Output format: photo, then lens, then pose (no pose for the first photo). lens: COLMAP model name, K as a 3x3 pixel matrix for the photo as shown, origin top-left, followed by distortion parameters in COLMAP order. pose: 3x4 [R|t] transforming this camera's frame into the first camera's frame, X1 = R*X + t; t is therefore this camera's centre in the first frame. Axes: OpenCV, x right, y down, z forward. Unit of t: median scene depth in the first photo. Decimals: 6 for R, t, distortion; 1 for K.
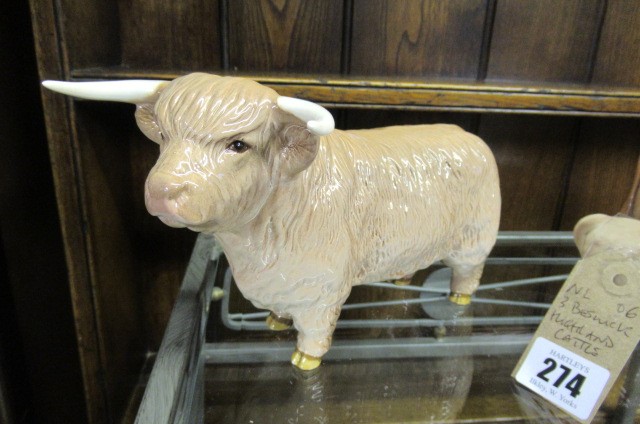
lens RADIAL K [[478.9, 0, 320.0], [0, 478.9, 212.0], [0, 0, 1]] dist [-0.002305, -0.002160]
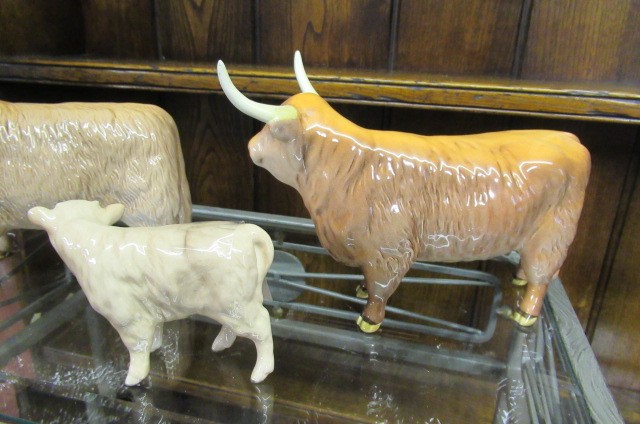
lens RADIAL K [[478.9, 0, 320.0], [0, 478.9, 212.0], [0, 0, 1]] dist [-0.002305, -0.002160]
pose [[0.930577, 0.113241, -0.348141, 0.764886], [-0.110632, 0.993483, 0.027436, -0.004754], [0.348979, 0.012984, 0.937041, 0.066136]]
